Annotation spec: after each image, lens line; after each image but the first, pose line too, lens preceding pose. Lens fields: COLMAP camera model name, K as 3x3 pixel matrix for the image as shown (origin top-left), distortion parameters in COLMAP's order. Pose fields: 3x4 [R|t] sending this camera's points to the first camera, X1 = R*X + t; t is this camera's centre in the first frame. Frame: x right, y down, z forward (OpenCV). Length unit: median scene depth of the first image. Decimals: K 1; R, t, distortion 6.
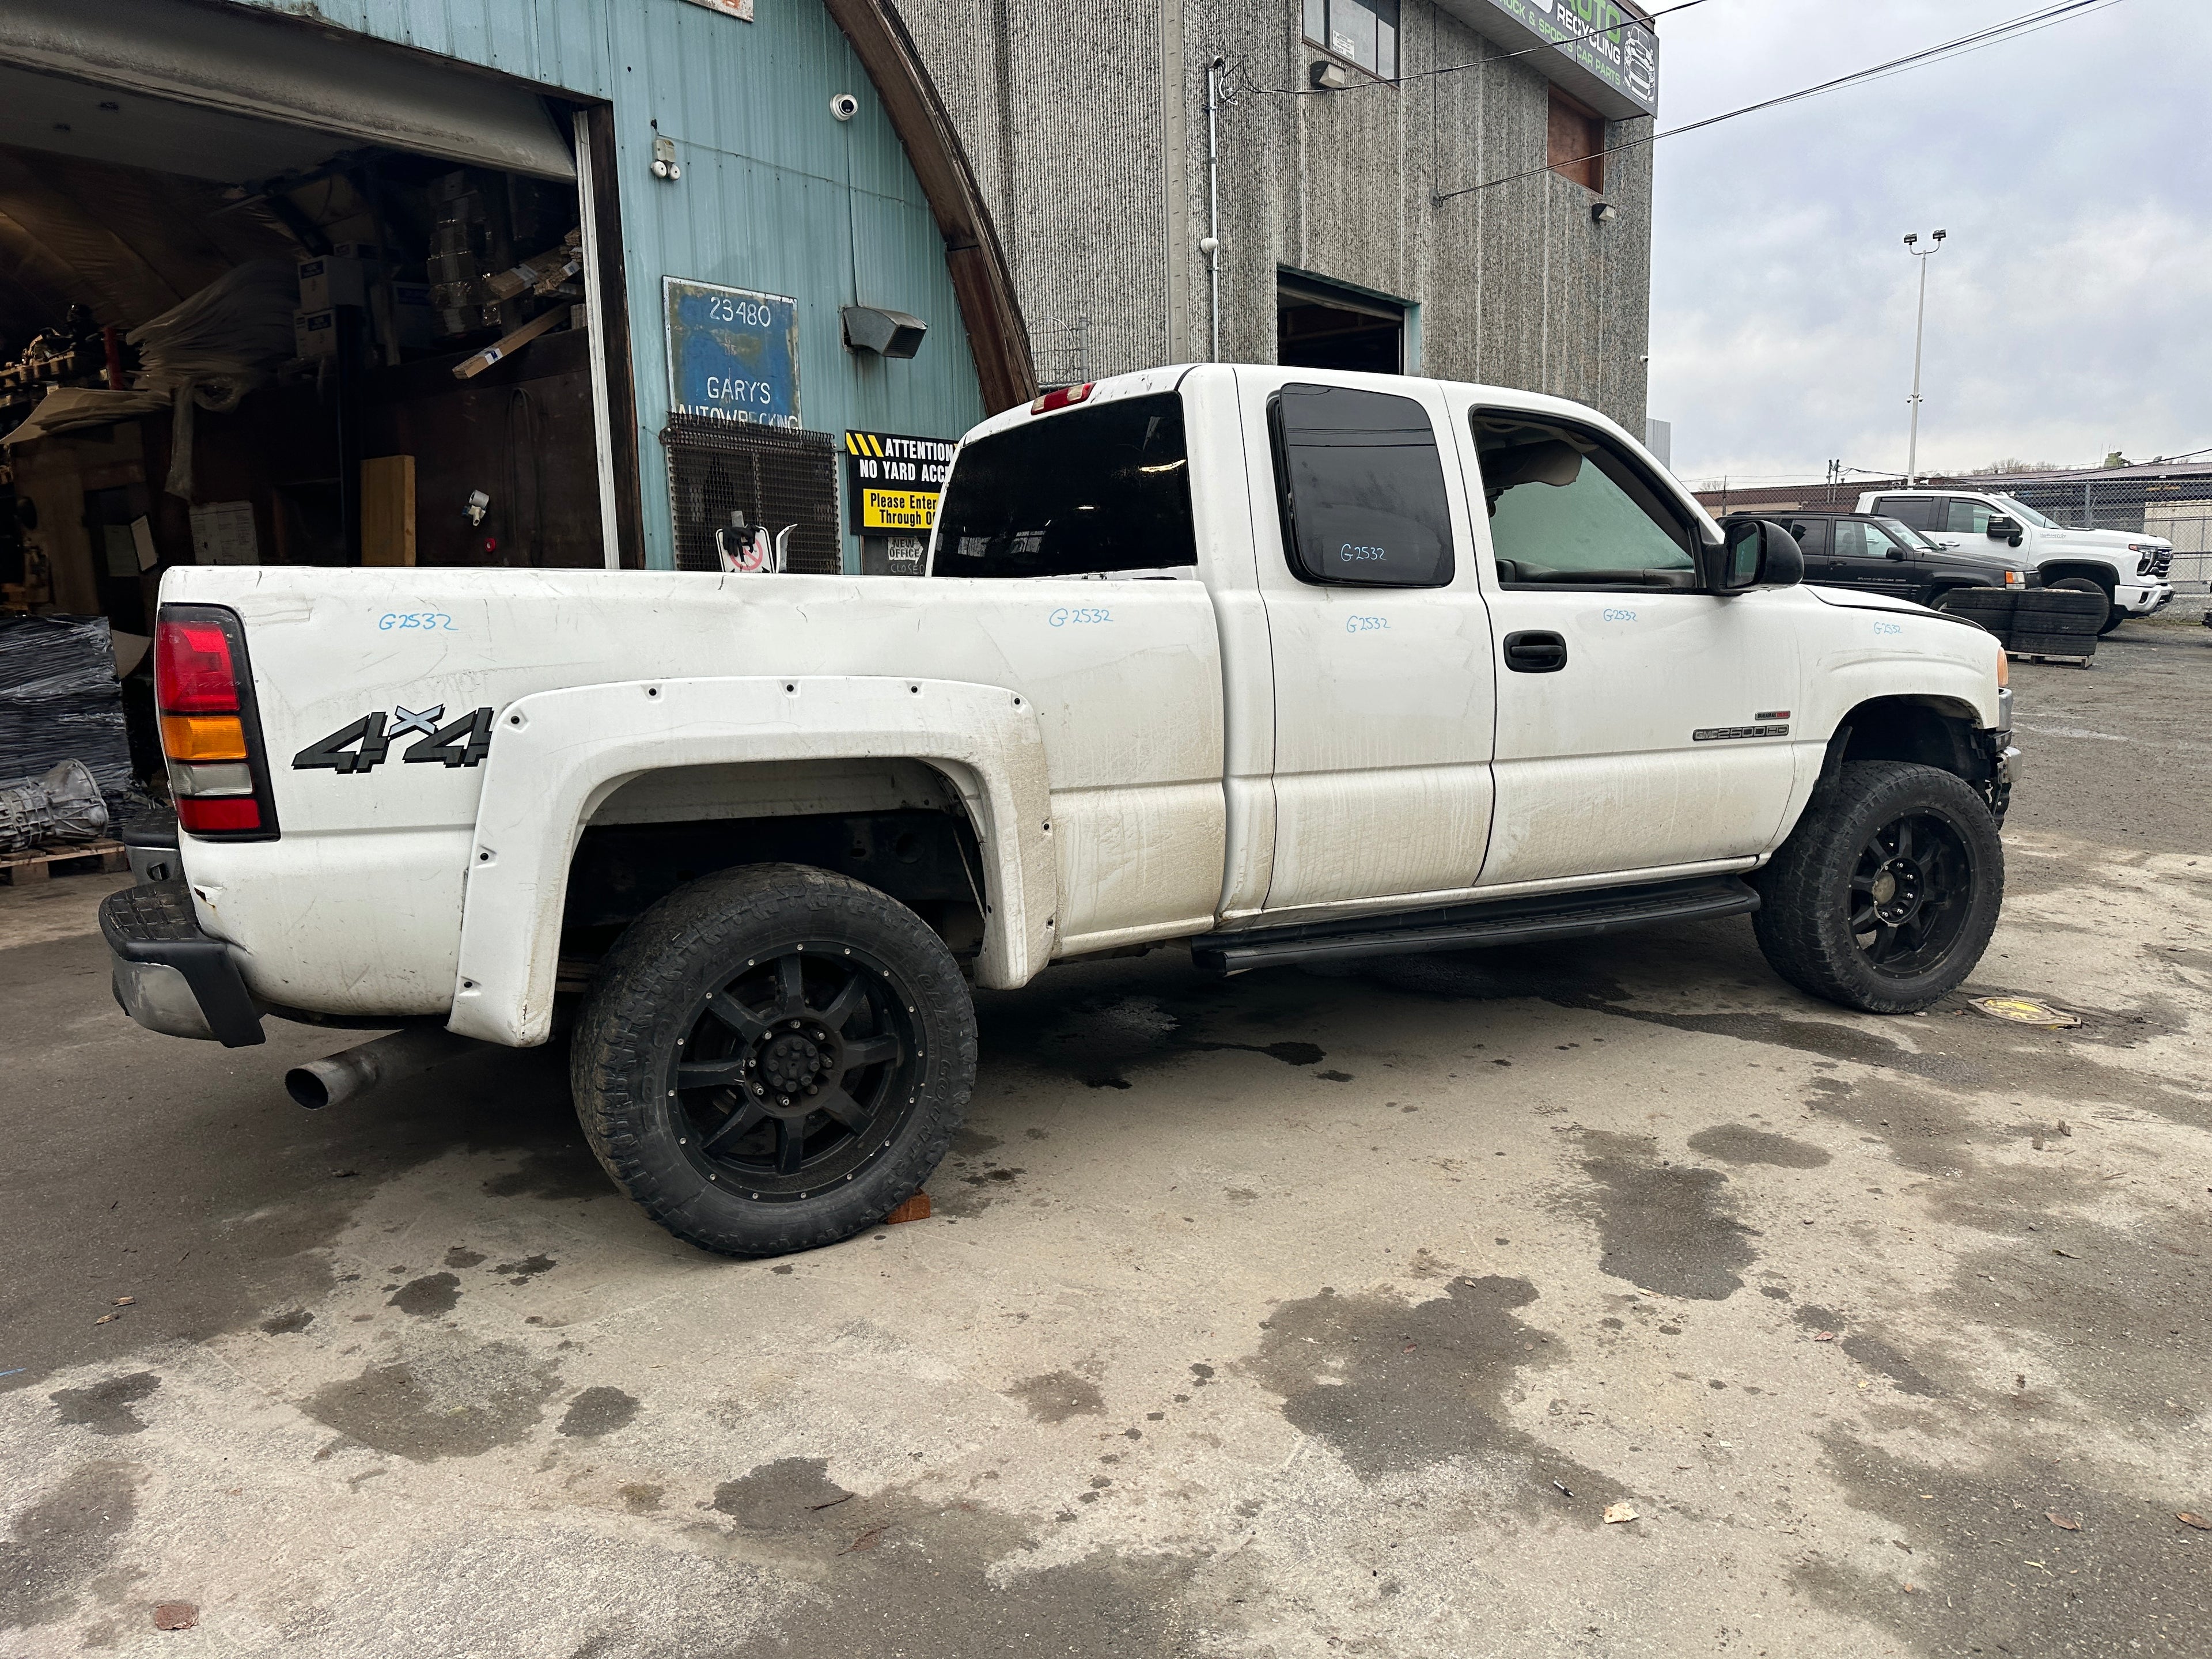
lens RADIAL K [[1538.9, 0, 1113.9], [0, 1538.9, 832.6], [0, 0, 1]] dist [0.057335, -0.079590]
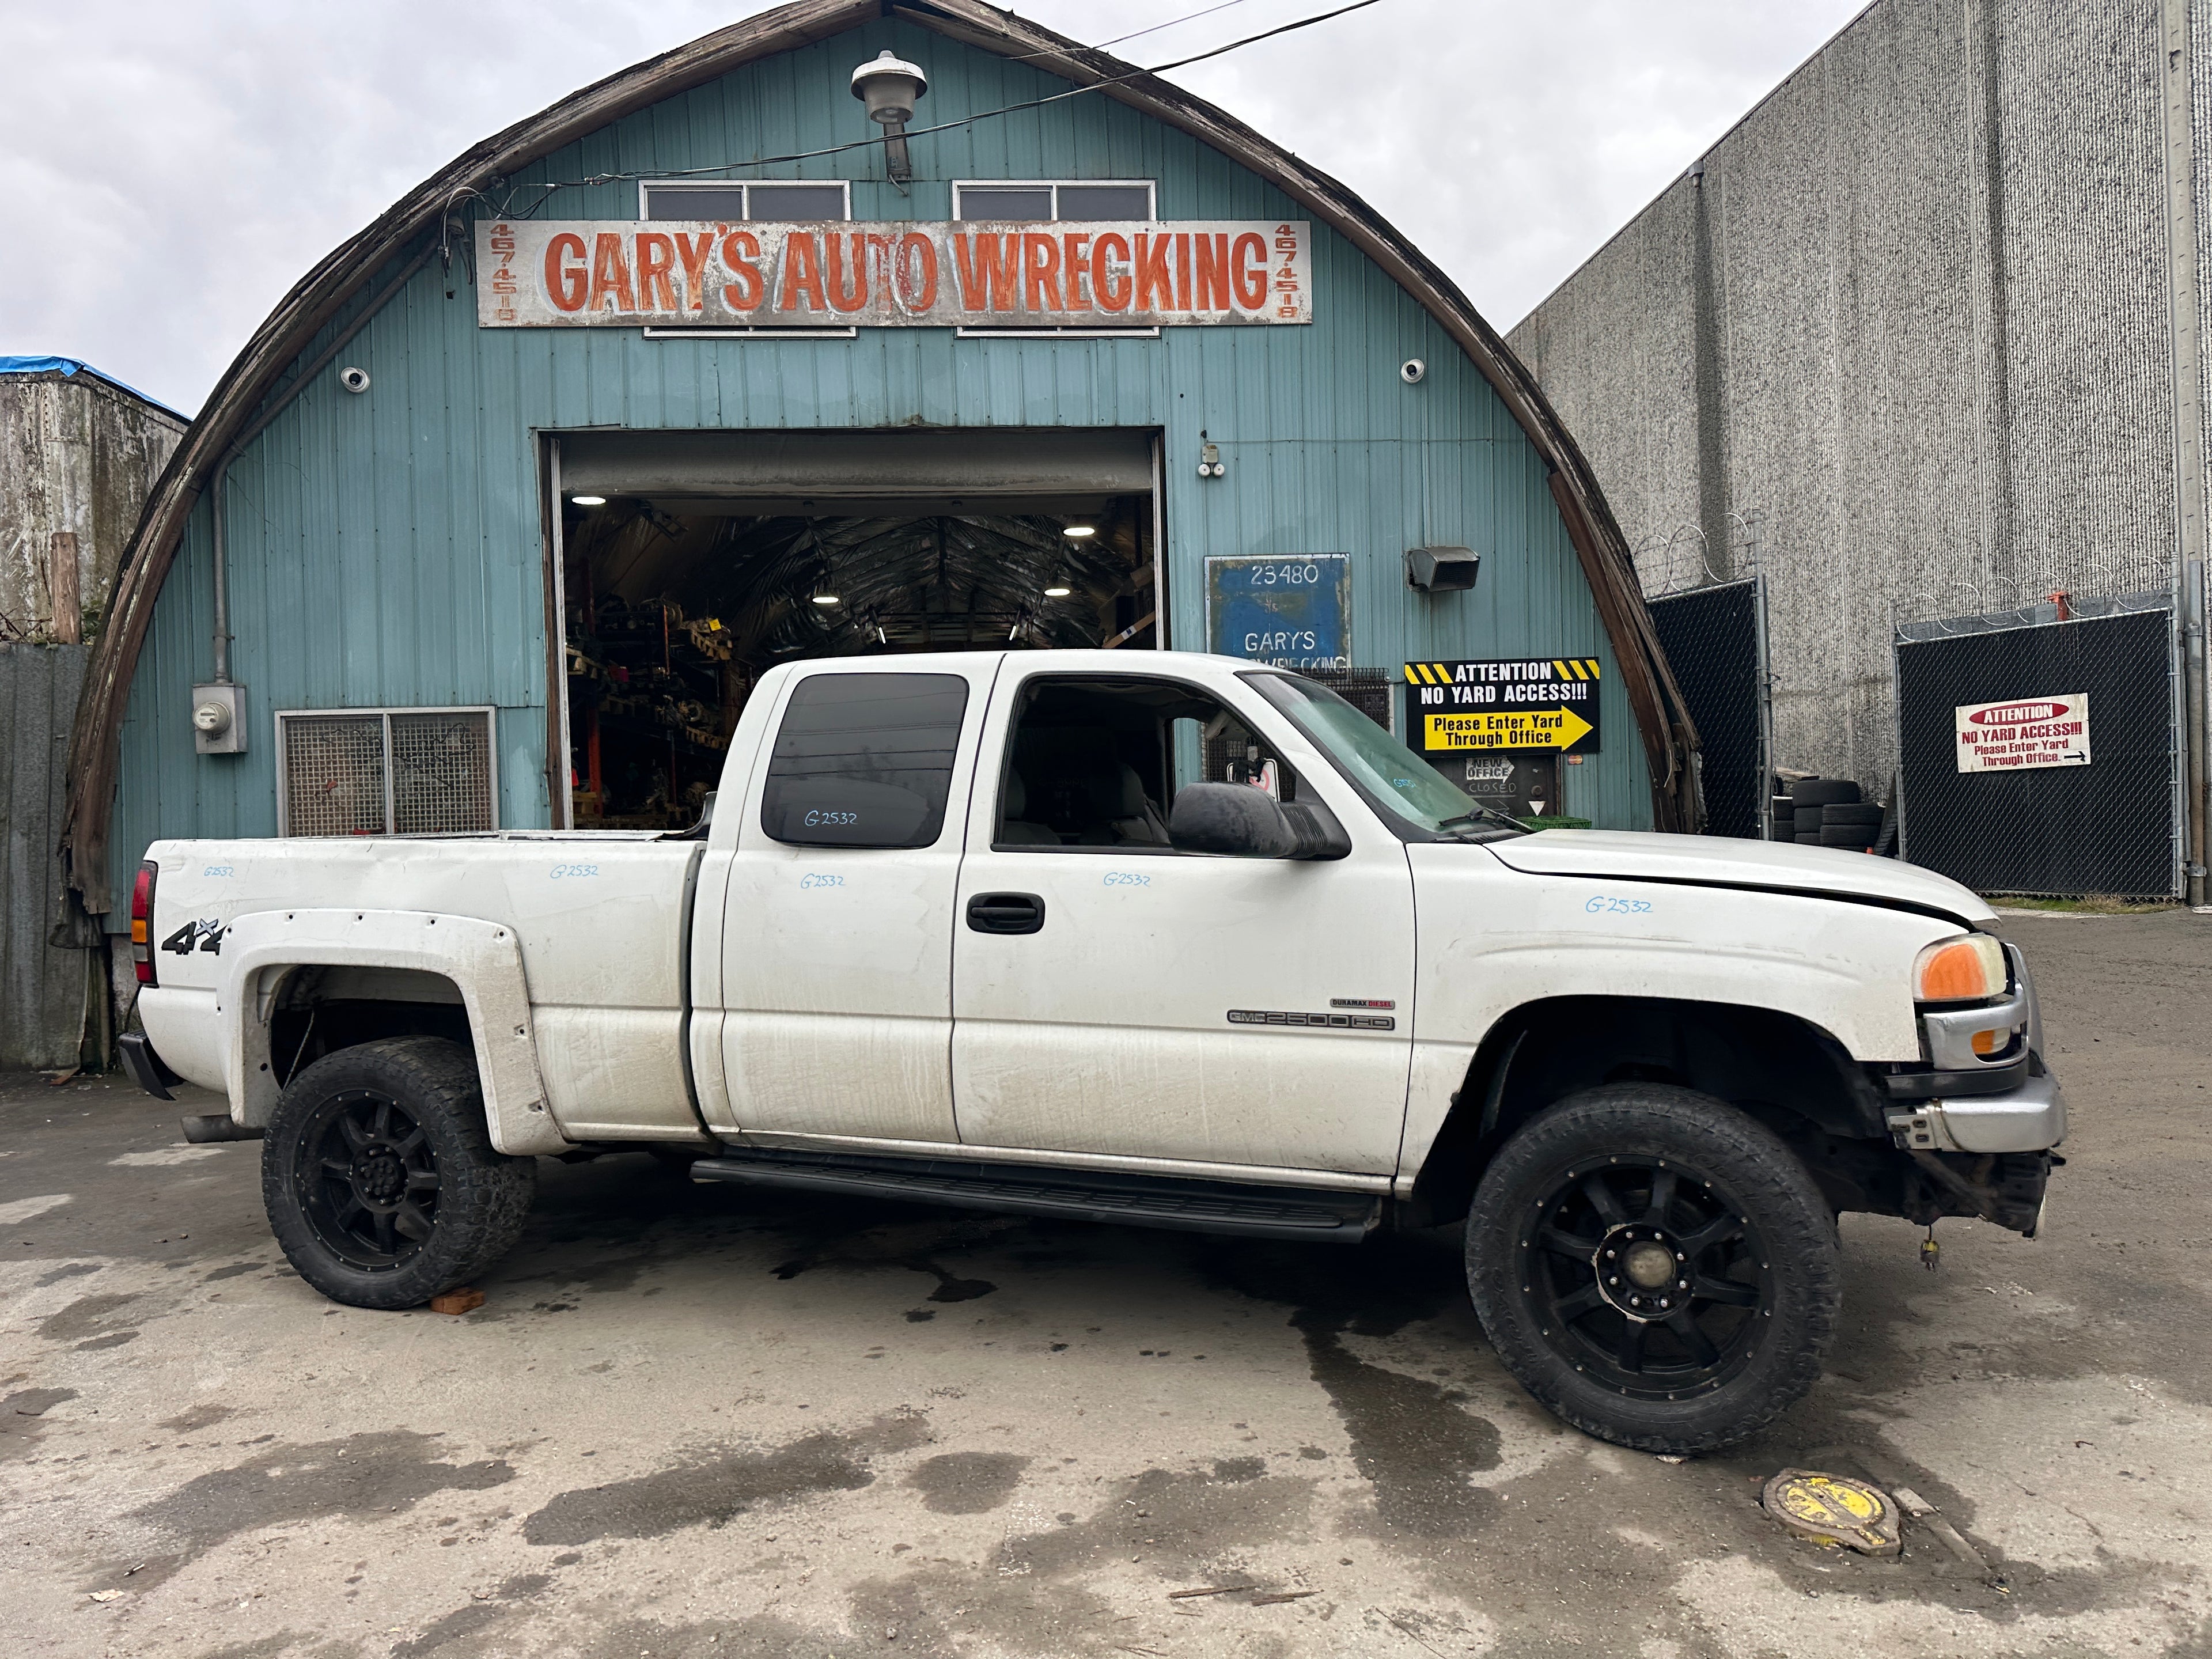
lens RADIAL K [[1539.3, 0, 1117.0], [0, 1539.3, 810.2], [0, 0, 1]] dist [0.049231, -0.062275]
pose [[0.670604, -0.000067, -0.741816, 0.964268], [-0.101498, 0.990587, -0.091844, -0.091049], [0.734839, 0.136884, 0.664285, 0.351618]]
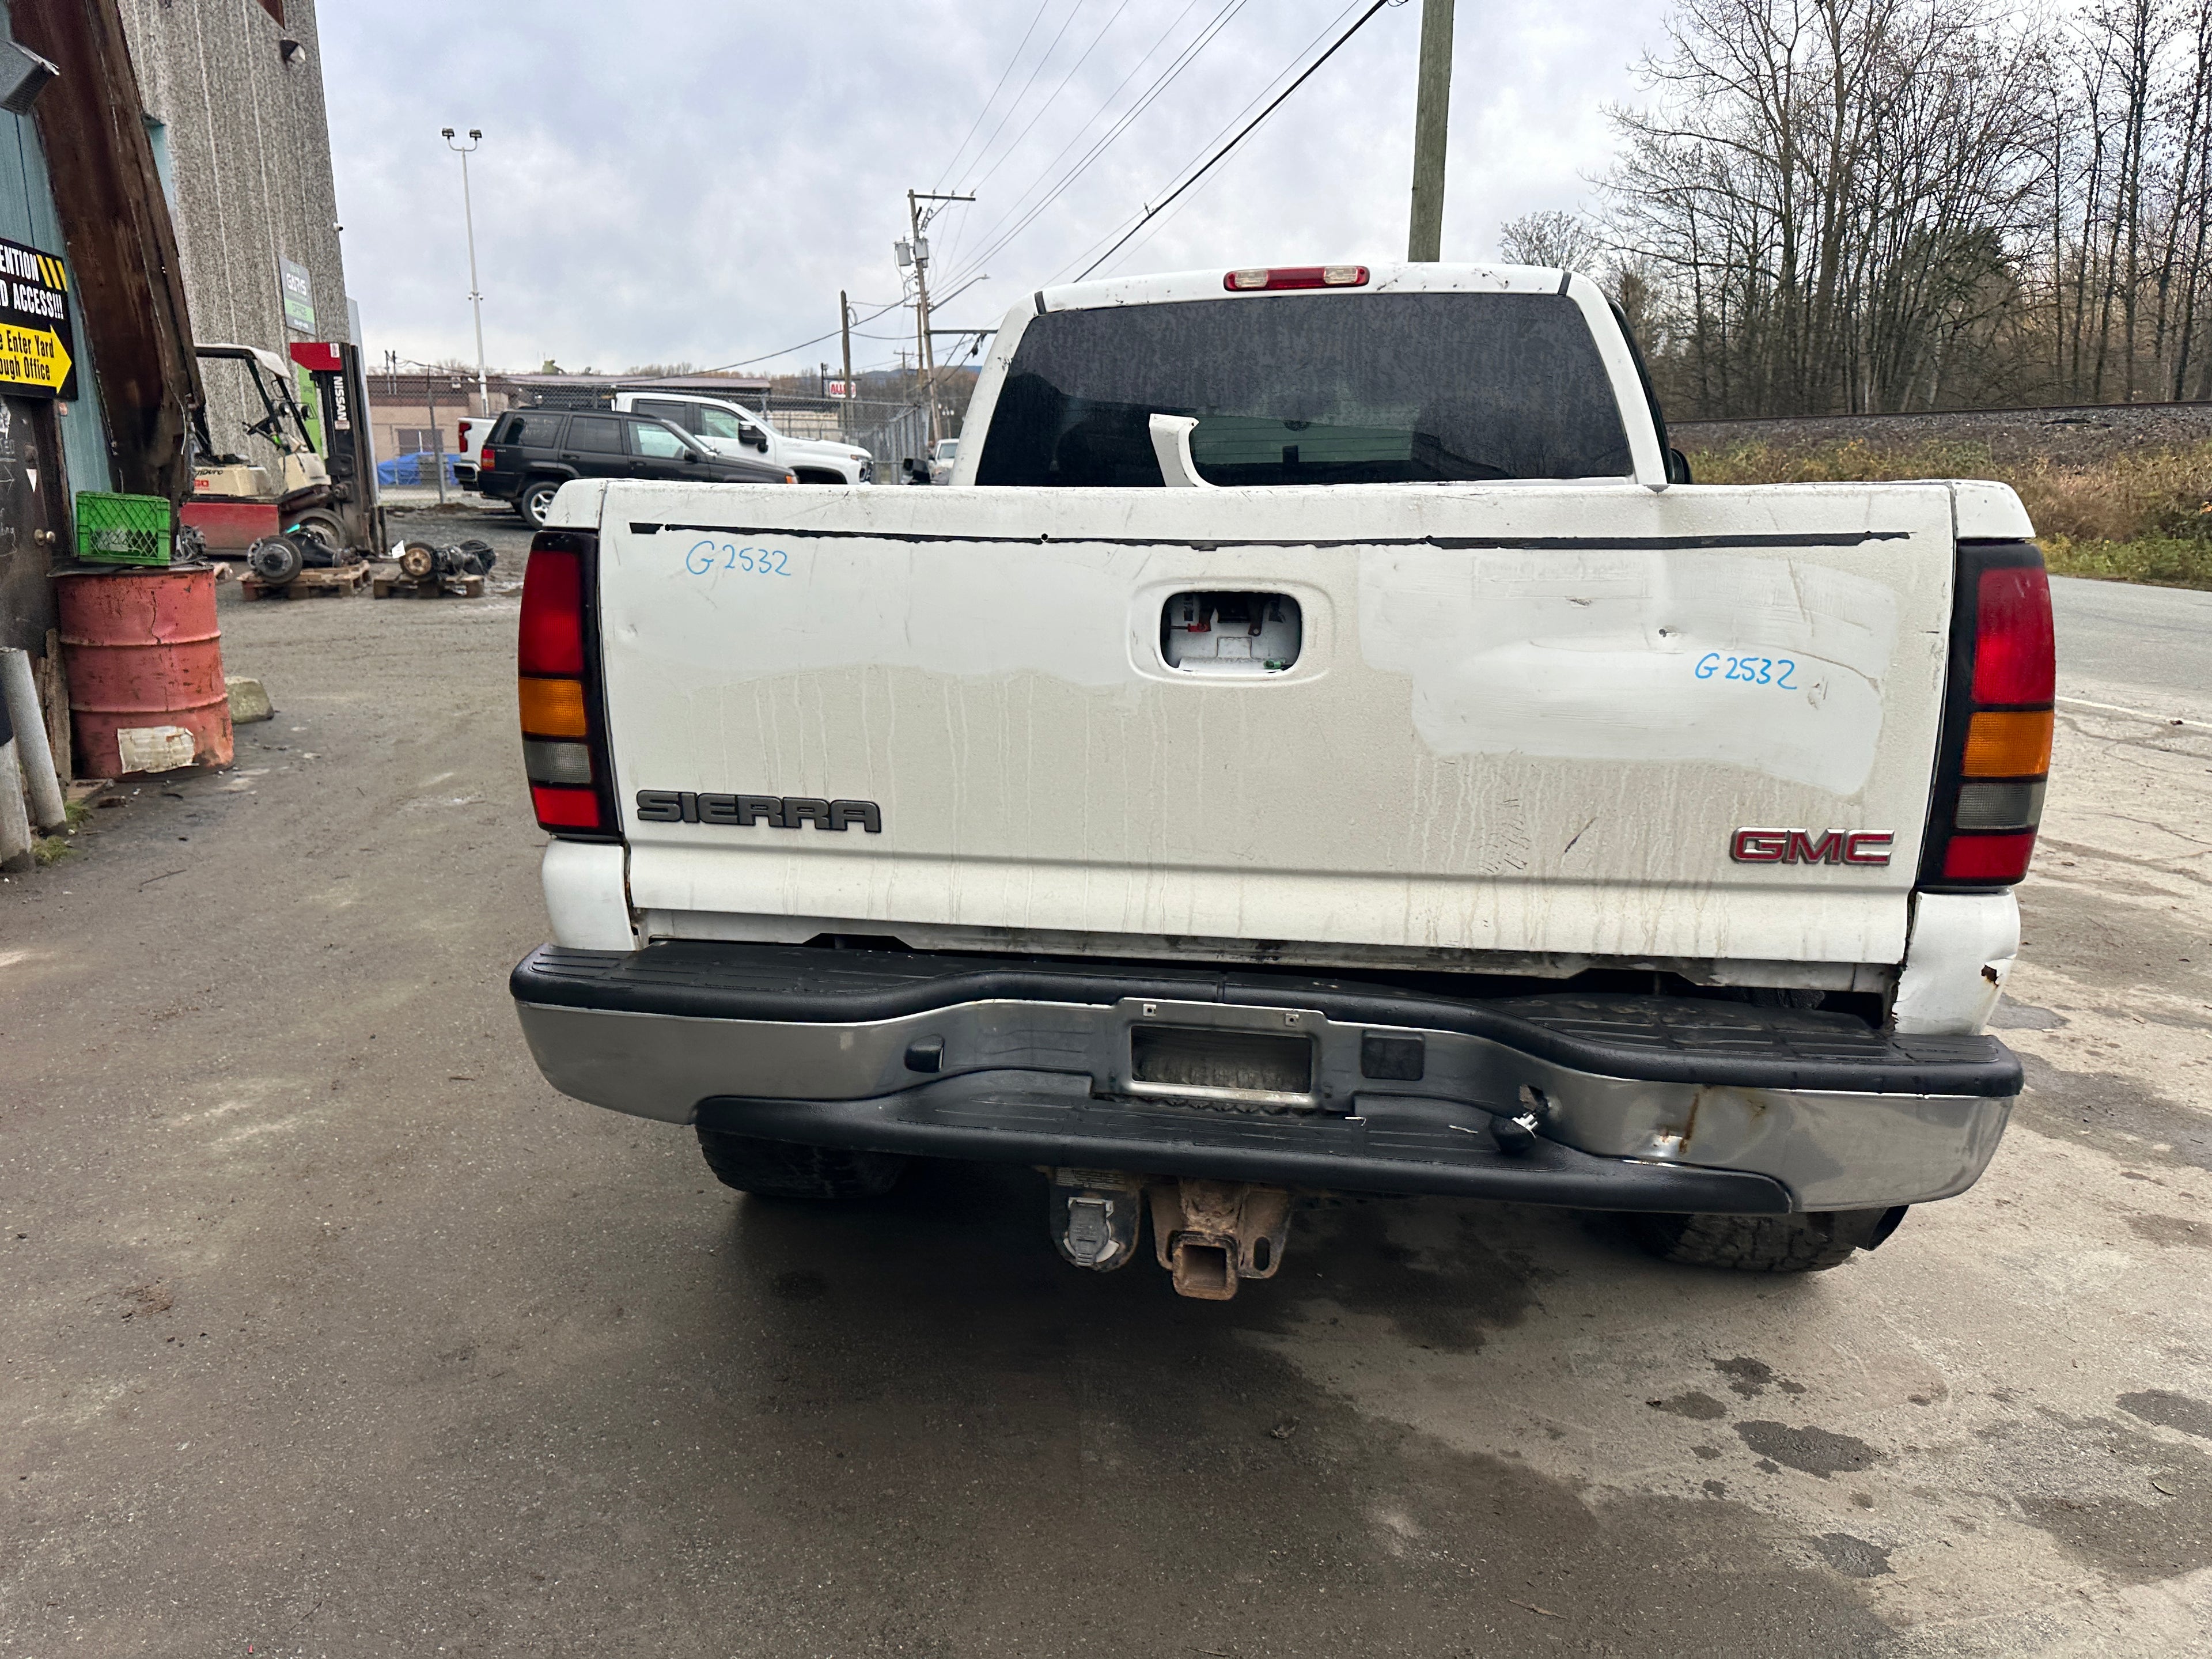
lens RADIAL K [[1552.3, 0, 1115.2], [0, 1552.3, 807.4], [0, 0, 1]] dist [0.035123, -0.044516]
pose [[0.618933, -0.148509, 0.771276, -0.805232], [0.110304, 0.988665, 0.101851, -0.085812], [-0.777660, 0.022036, 0.628299, 0.523263]]
